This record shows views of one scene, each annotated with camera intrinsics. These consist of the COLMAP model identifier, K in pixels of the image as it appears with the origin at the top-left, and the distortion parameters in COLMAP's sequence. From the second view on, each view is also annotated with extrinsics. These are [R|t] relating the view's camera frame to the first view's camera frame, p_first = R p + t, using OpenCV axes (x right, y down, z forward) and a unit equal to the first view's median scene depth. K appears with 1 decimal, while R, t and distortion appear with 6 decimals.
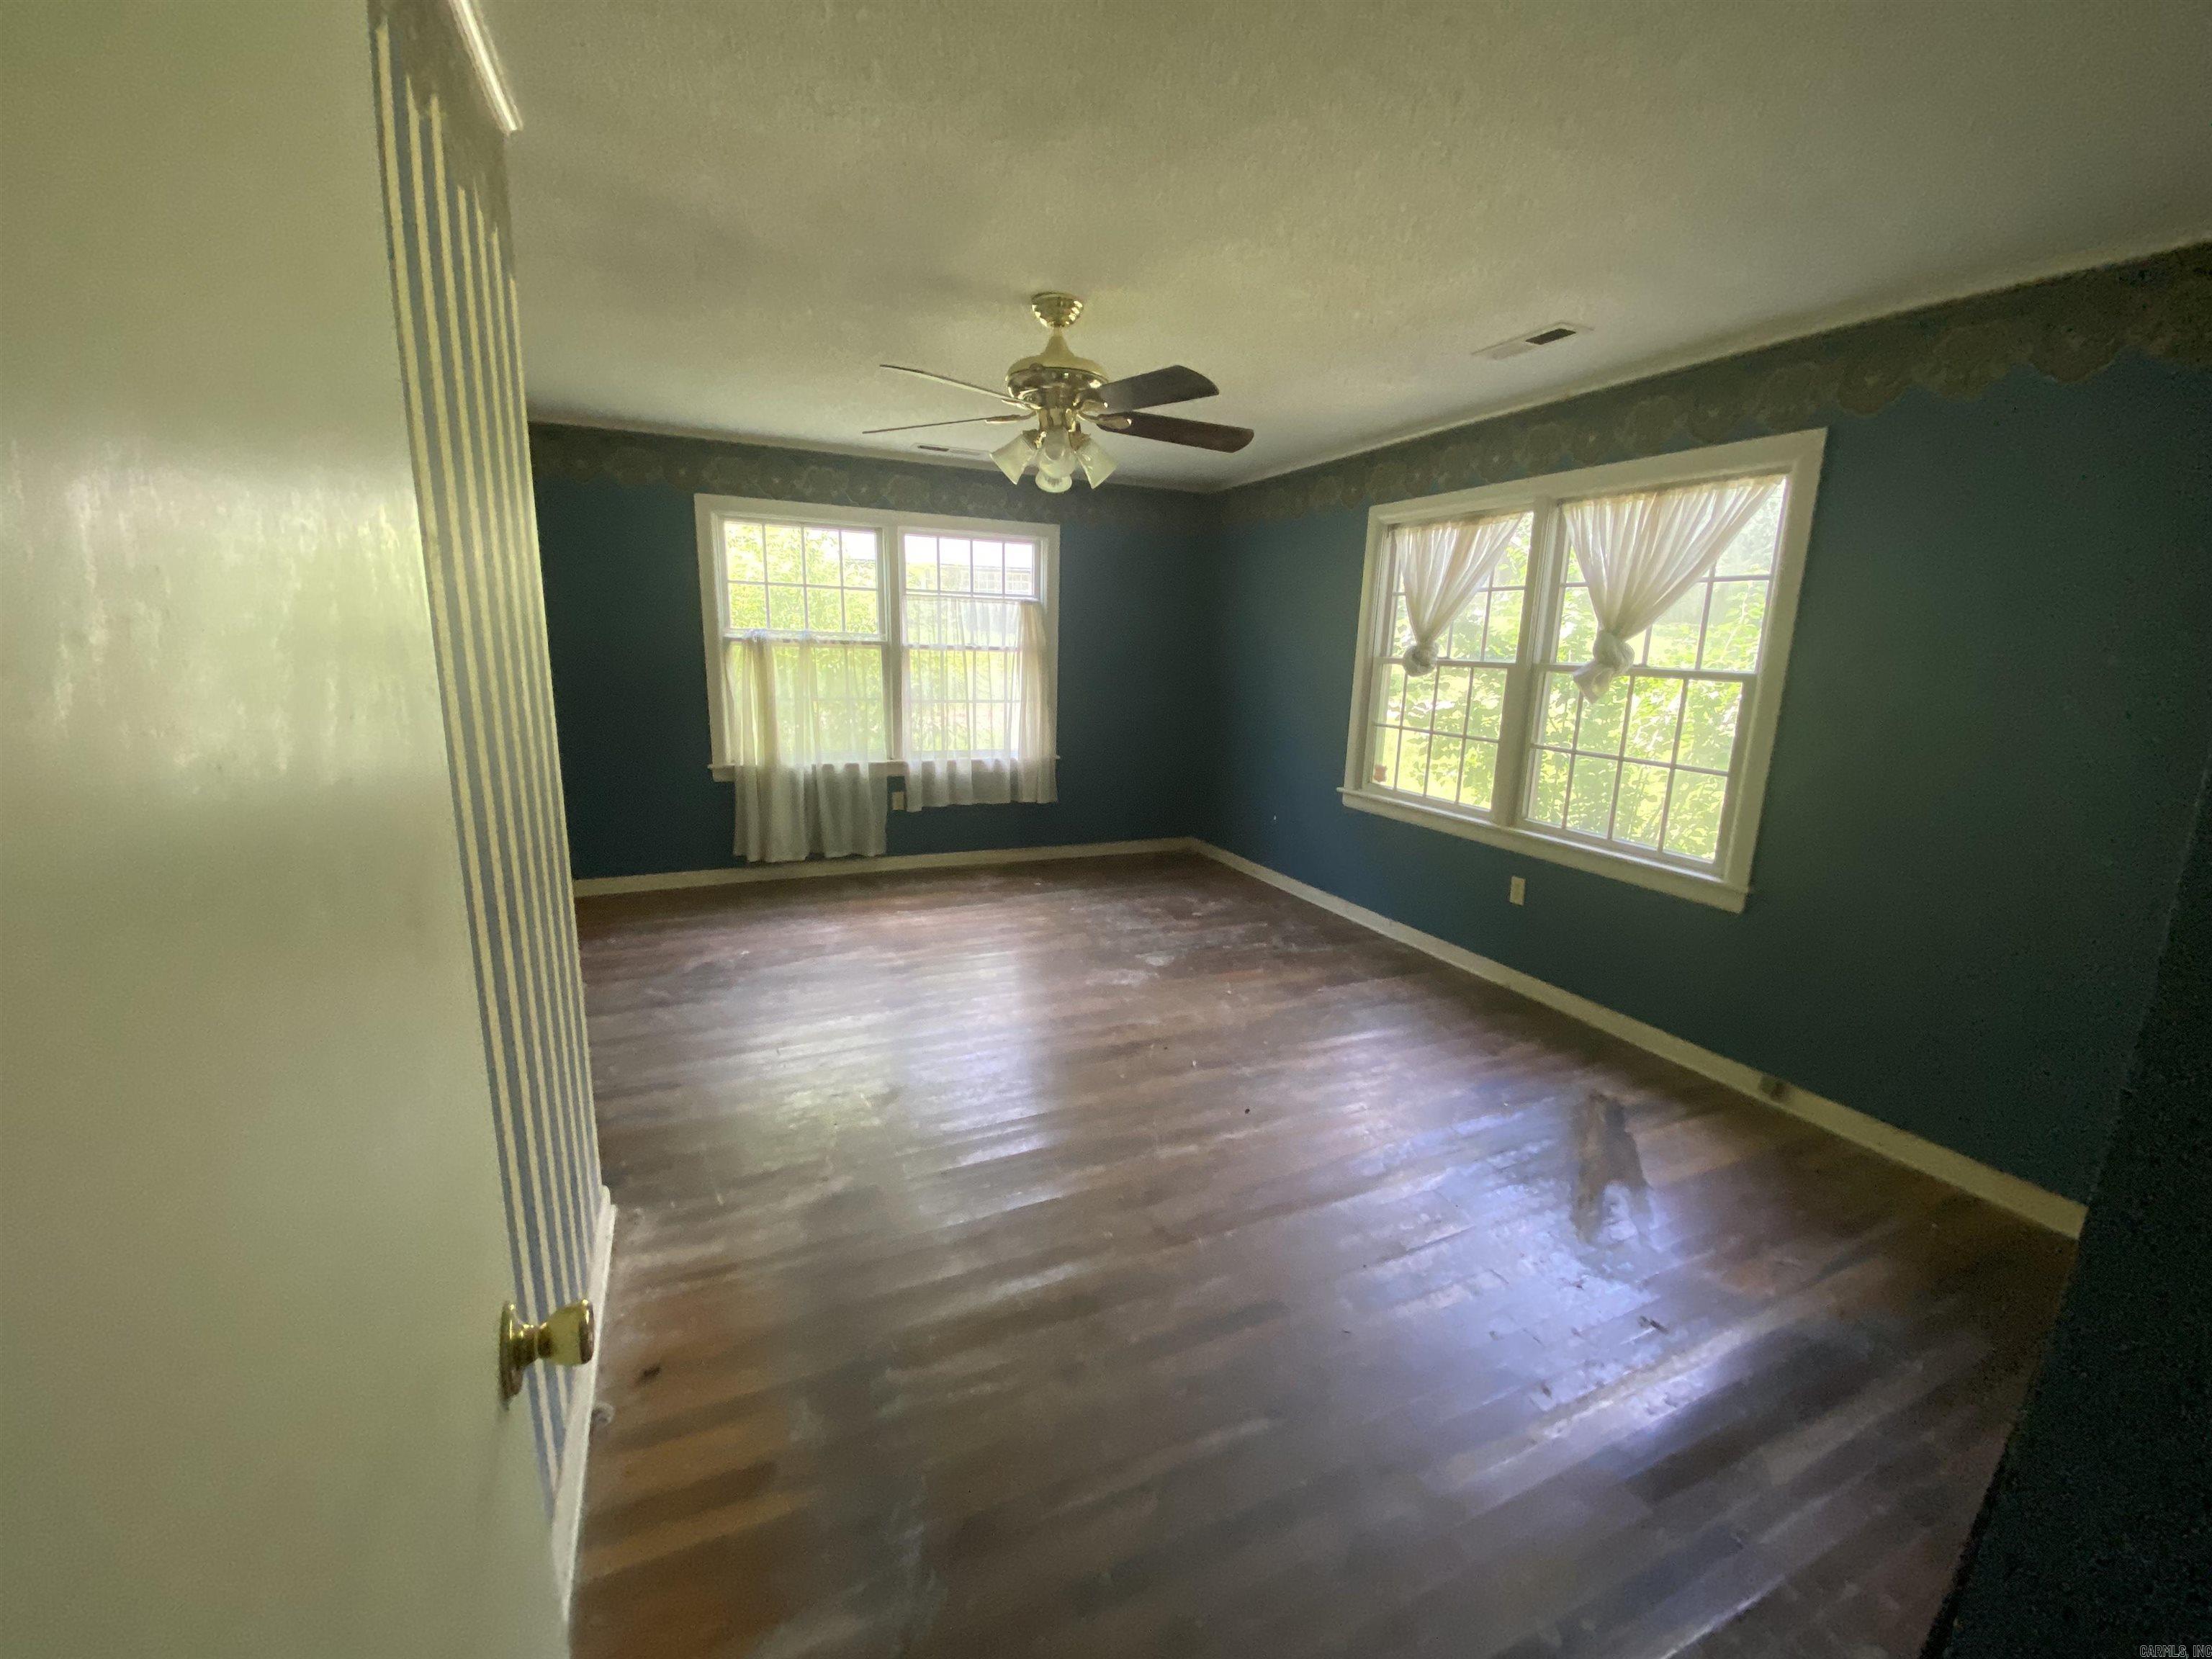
lens RADIAL K [[908.2, 0, 1105.0], [0, 908.2, 828.8], [0, 0, 1]] dist [-0.026625, -0.001563]
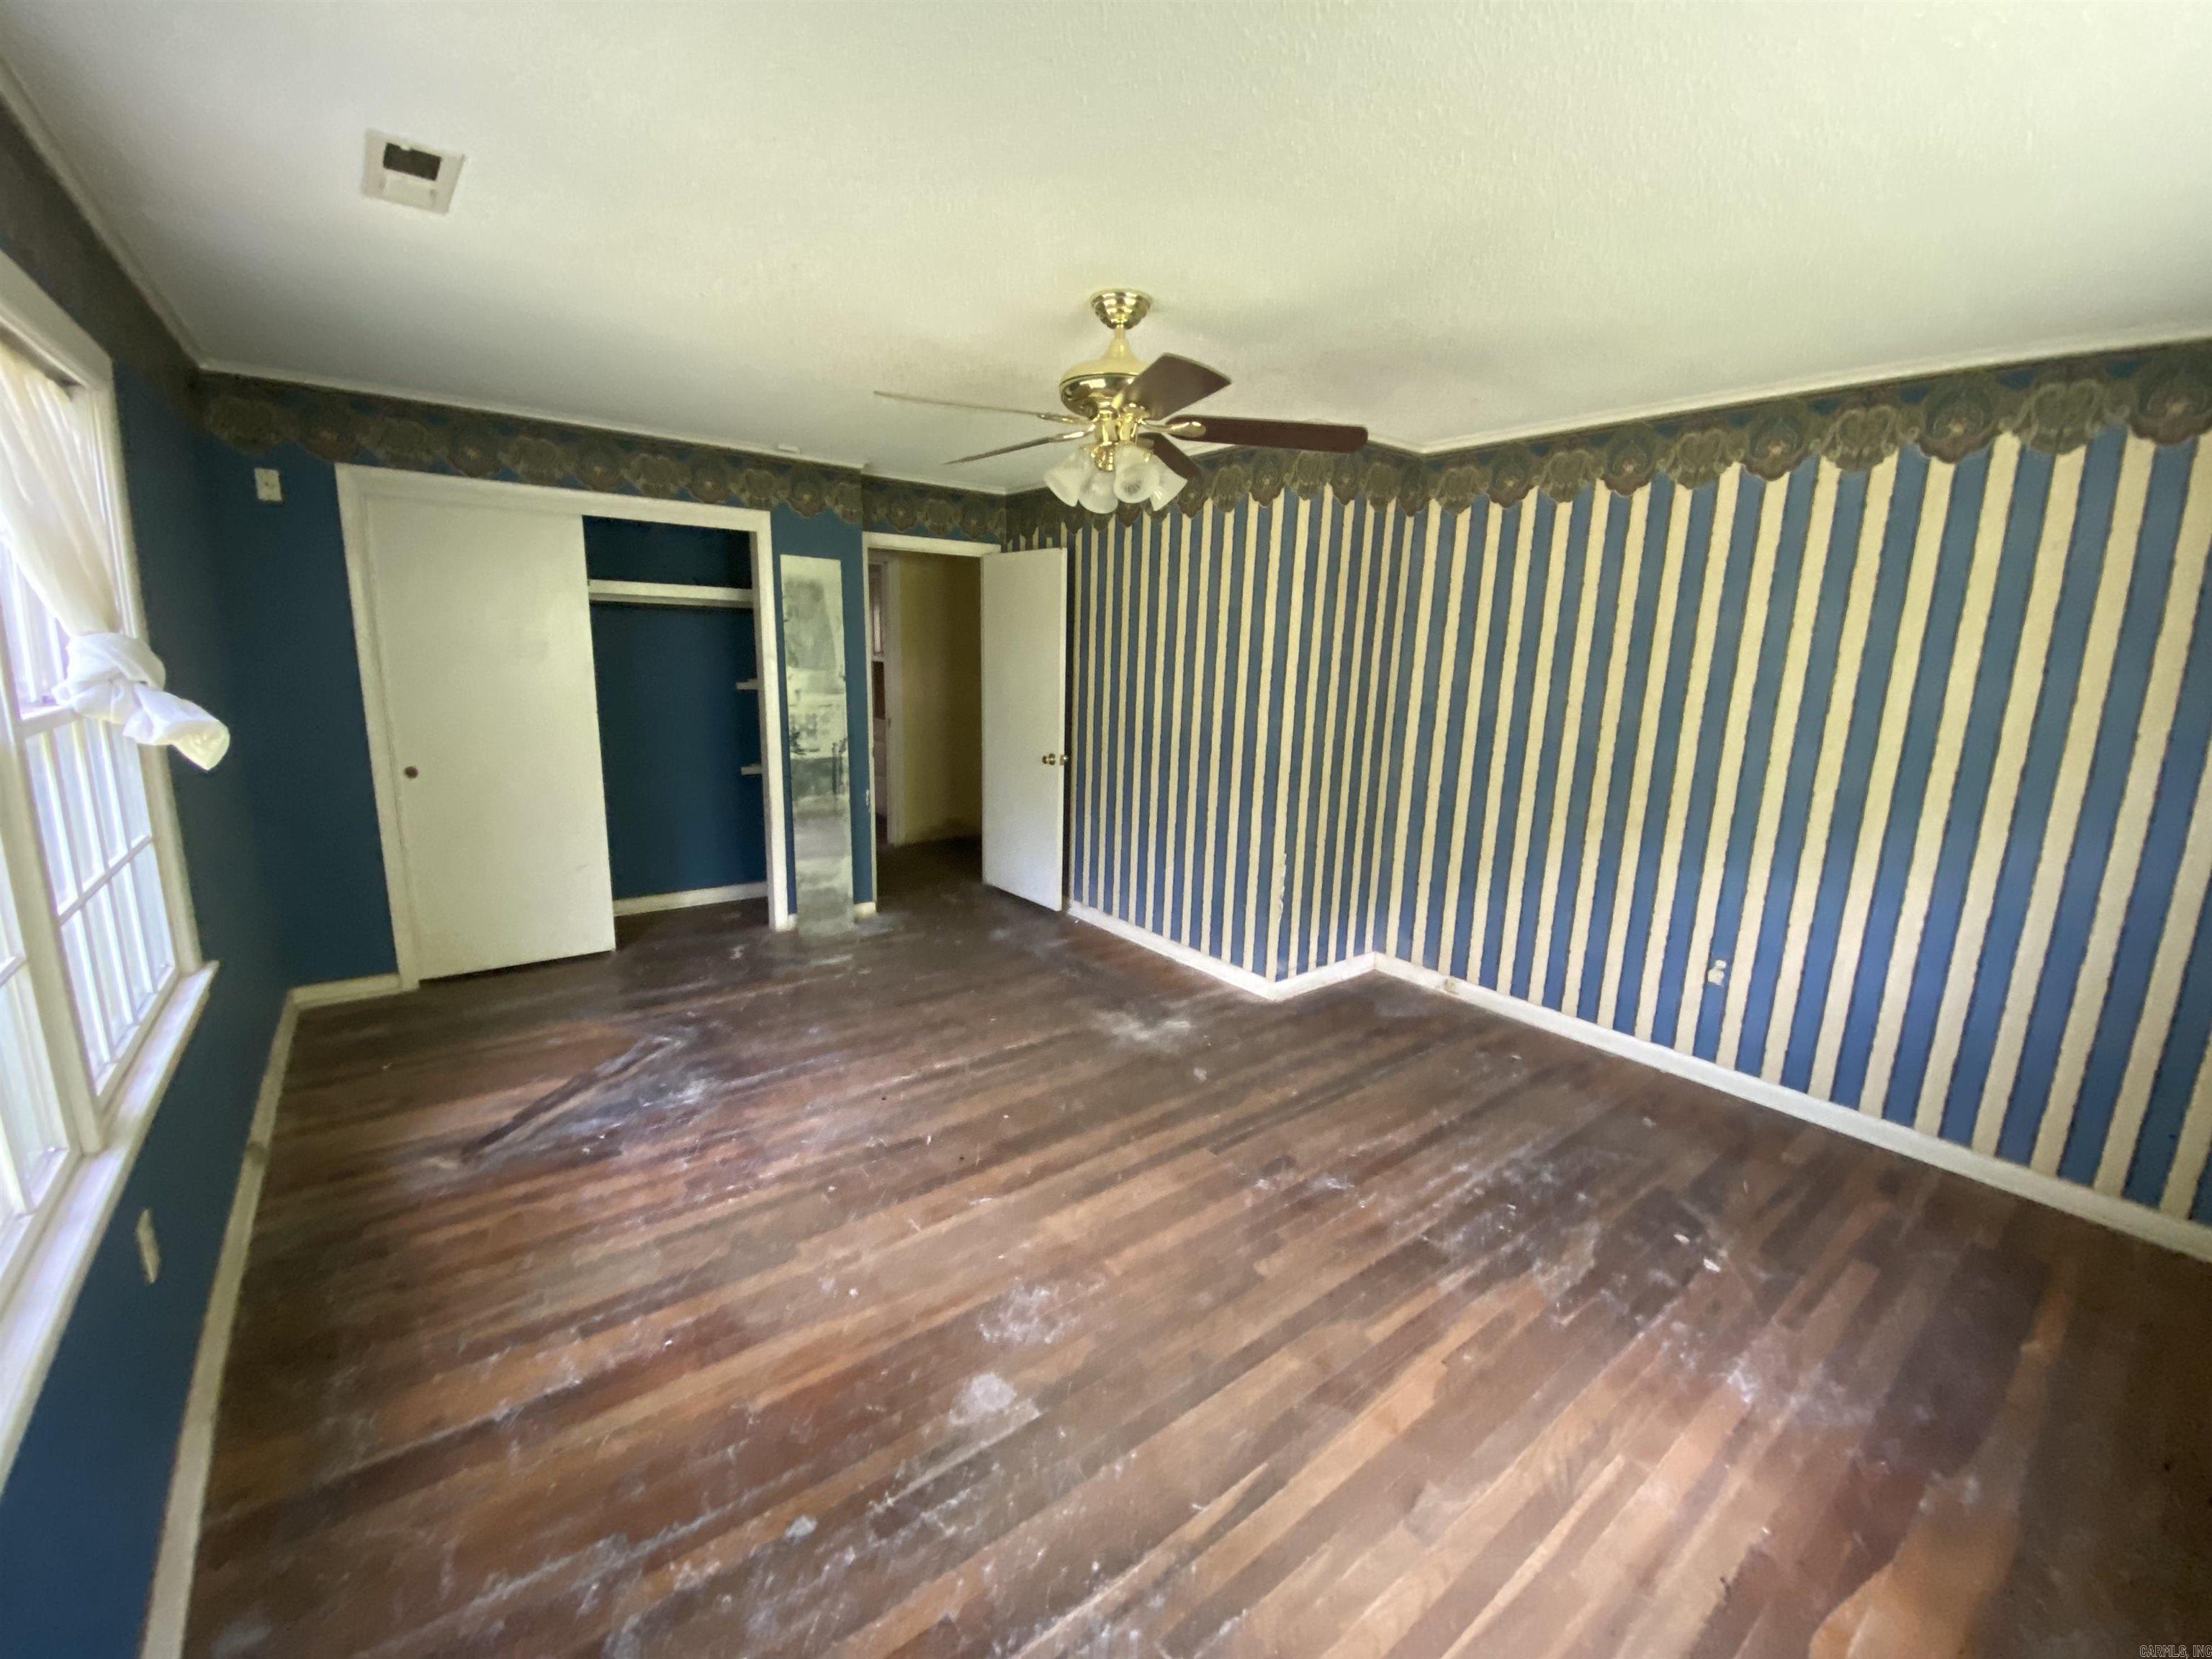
lens RADIAL K [[908.2, 0, 1106.0], [0, 908.2, 825.9], [0, 0, 1]] dist [-0.026625, -0.001563]
pose [[-0.971444, -0.005026, -0.237216, 0.130685], [-0.097905, 0.919185, 0.381464, -0.354983], [0.216128, 0.393795, -0.893428, 1.573222]]
